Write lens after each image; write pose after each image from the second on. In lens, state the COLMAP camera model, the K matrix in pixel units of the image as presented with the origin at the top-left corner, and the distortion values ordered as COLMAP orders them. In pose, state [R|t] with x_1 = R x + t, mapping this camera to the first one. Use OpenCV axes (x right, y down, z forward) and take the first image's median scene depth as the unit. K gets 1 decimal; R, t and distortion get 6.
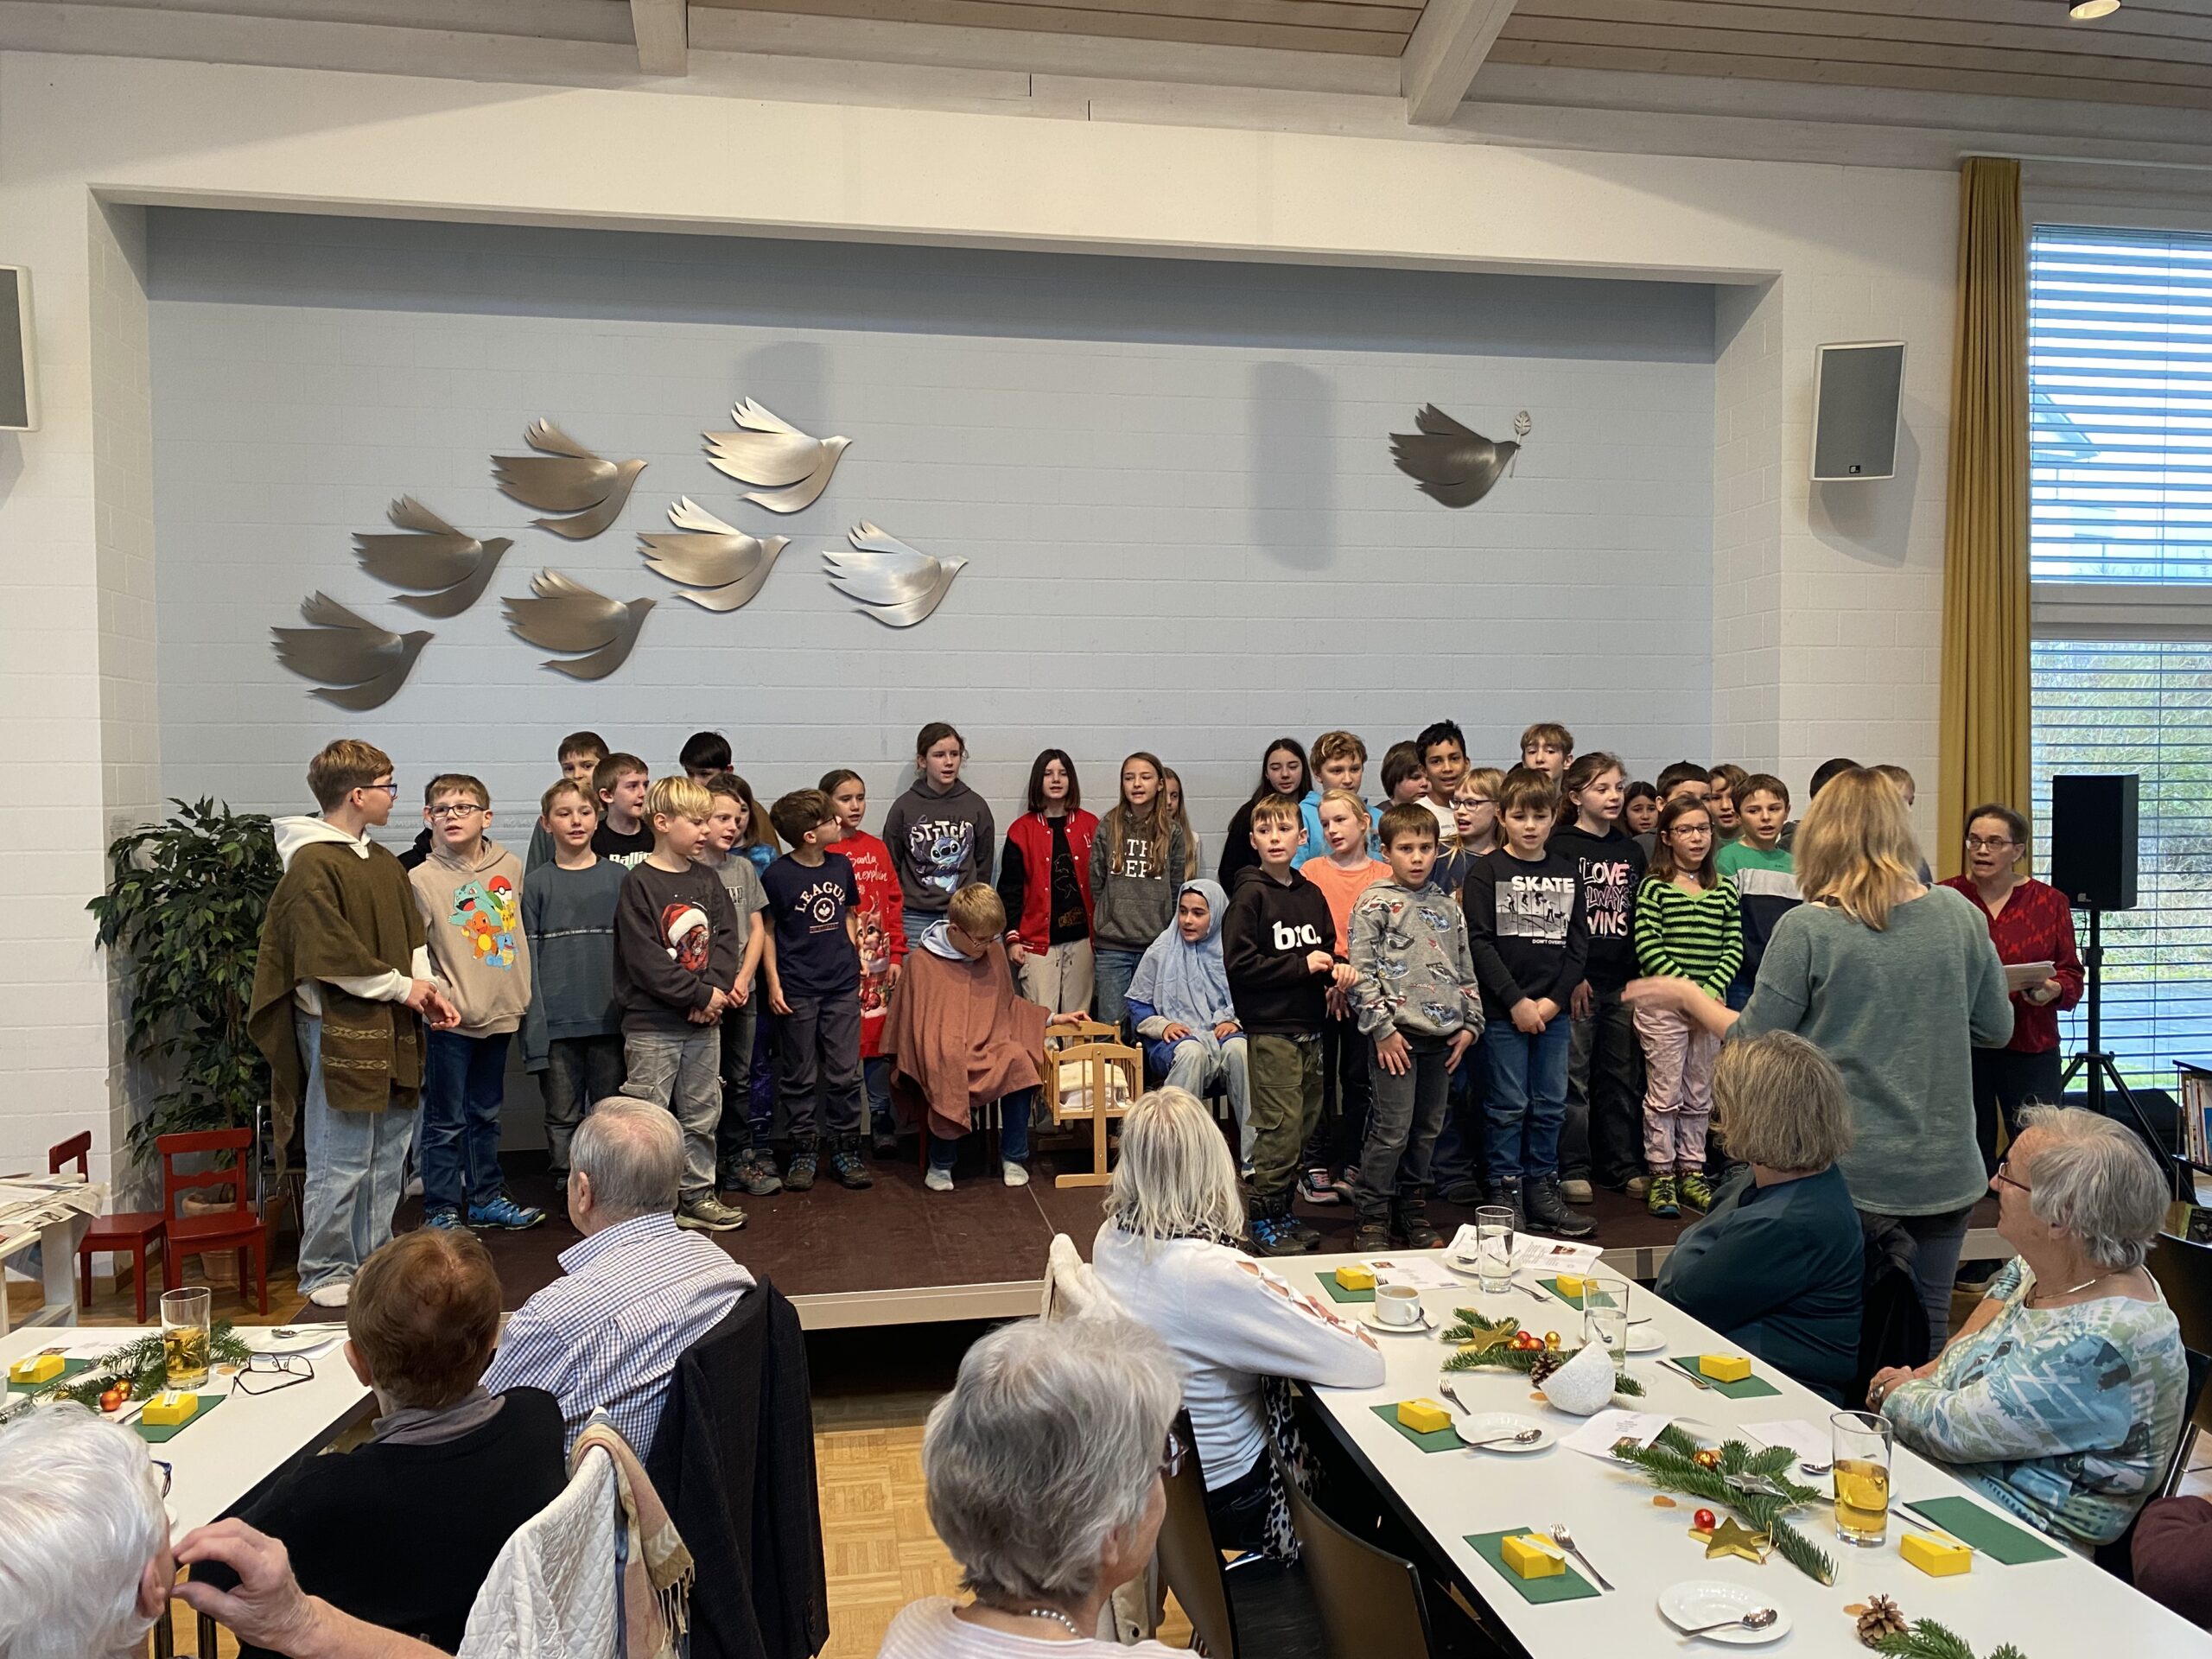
lens RADIAL K [[1664.2, 0, 1106.0], [0, 1664.2, 829.5], [0, 0, 1]] dist [0.003196, -0.003169]
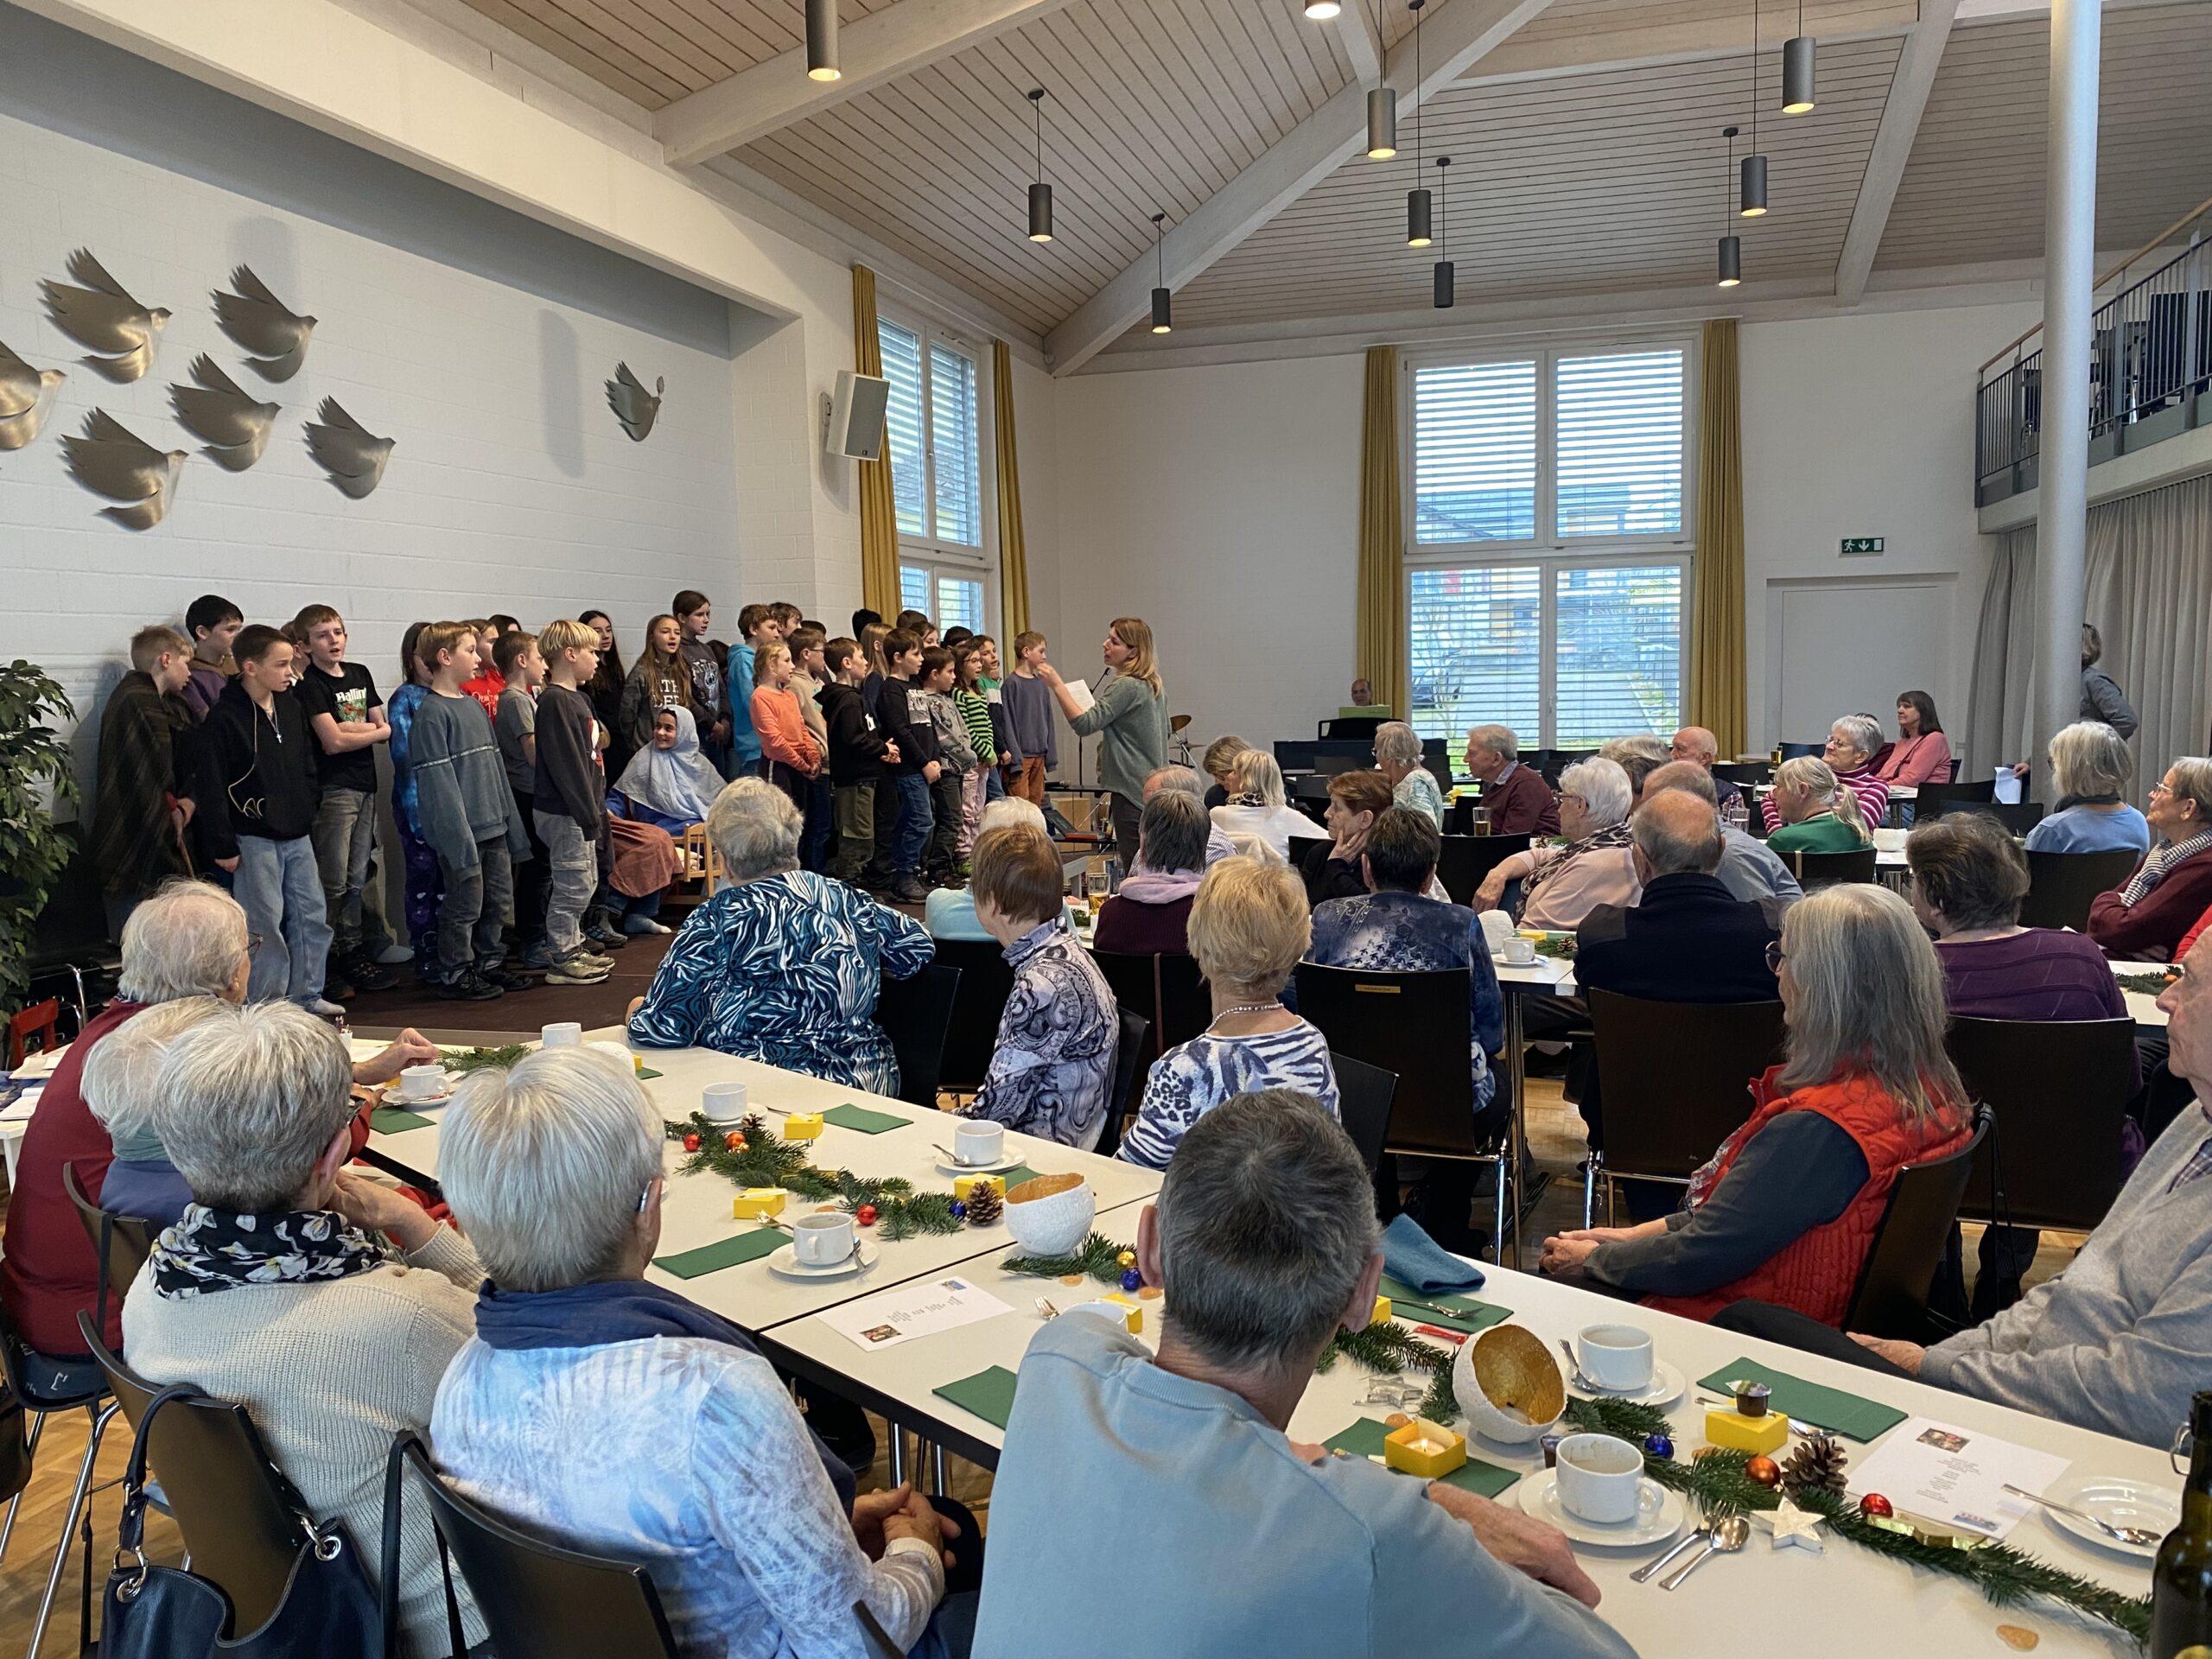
lens RADIAL K [[1664.2, 0, 1106.0], [0, 1664.2, 829.5], [0, 0, 1]] dist [0.003196, -0.003169]
pose [[0.442249, -0.091222, 0.892241, -0.953687], [0.038938, 0.995829, 0.082513, 0.031212], [-0.896047, -0.001749, 0.443956, 0.045059]]
